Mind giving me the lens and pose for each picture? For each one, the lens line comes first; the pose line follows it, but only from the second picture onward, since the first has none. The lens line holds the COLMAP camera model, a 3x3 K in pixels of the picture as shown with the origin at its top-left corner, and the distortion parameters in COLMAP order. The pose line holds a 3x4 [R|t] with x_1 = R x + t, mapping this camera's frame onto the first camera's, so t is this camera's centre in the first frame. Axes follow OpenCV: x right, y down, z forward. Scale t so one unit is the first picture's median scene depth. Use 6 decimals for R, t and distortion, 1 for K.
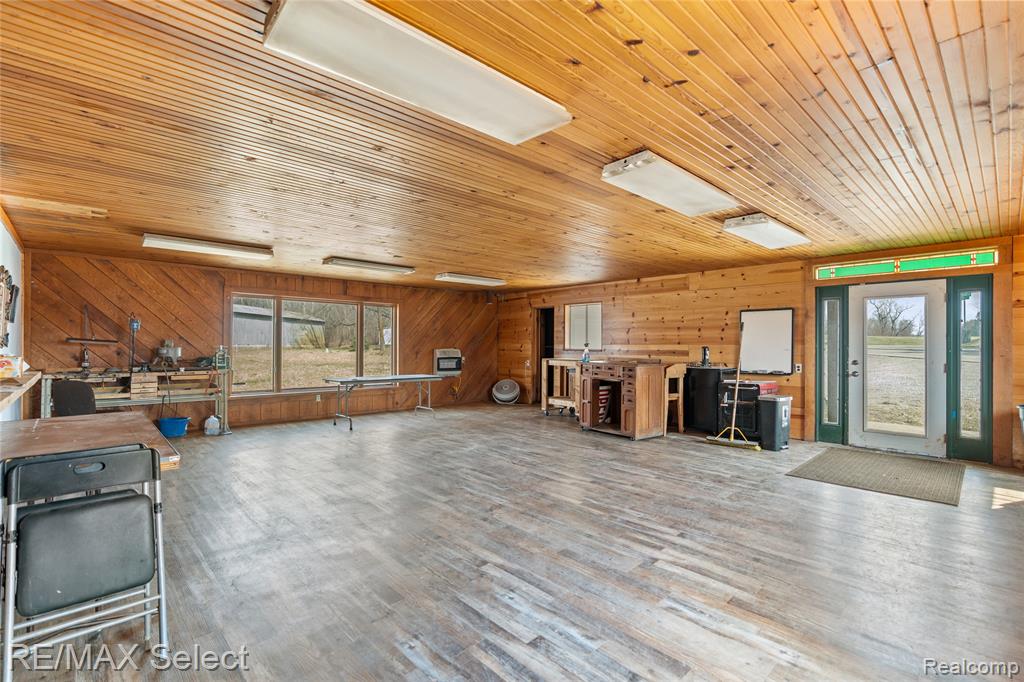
lens RADIAL K [[461.9, 0, 513.2], [0, 461.9, 342.2], [0, 0, 1]] dist [-0.005489, 0.001859]
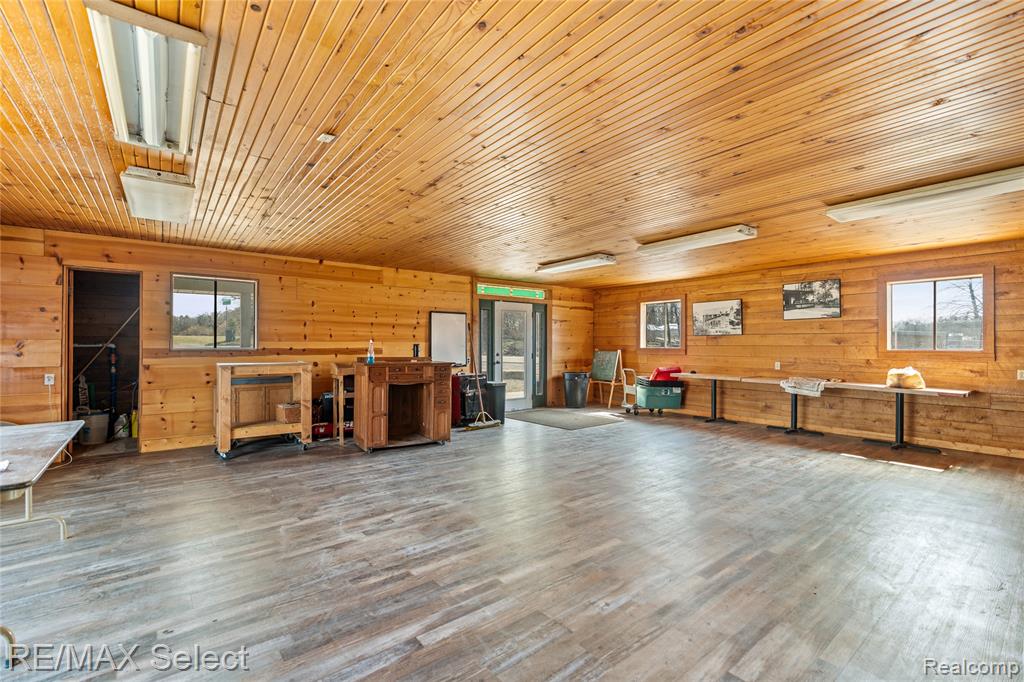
lens RADIAL K [[461.9, 0, 519.1], [0, 461.9, 343.1], [0, 0, 1]] dist [-0.005489, 0.001859]
pose [[0.078462, -0.000103, 0.996917, -1.011147], [-0.006756, 0.999977, 0.000635, 0.009949], [-0.996894, -0.006785, 0.078459, 1.184722]]
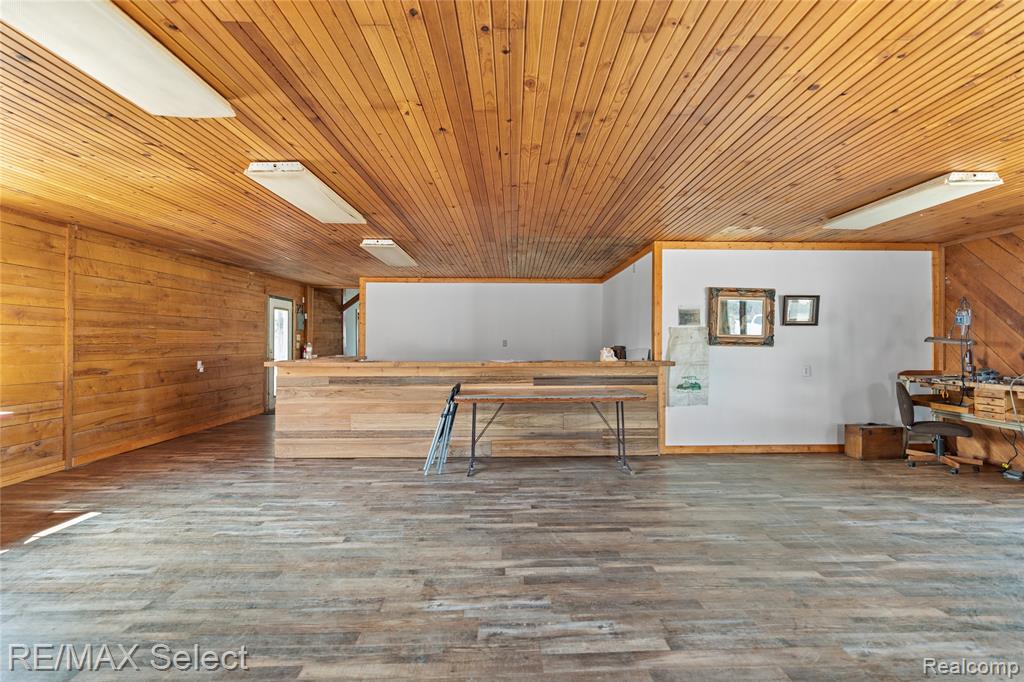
lens RADIAL K [[461.9, 0, 518.8], [0, 461.9, 343.3], [0, 0, 1]] dist [-0.005489, 0.001859]
pose [[-0.664809, -0.005849, -0.746990, 0.324486], [-0.001782, 0.999979, -0.006244, 0.013153], [0.747011, -0.002820, -0.664805, 1.364226]]
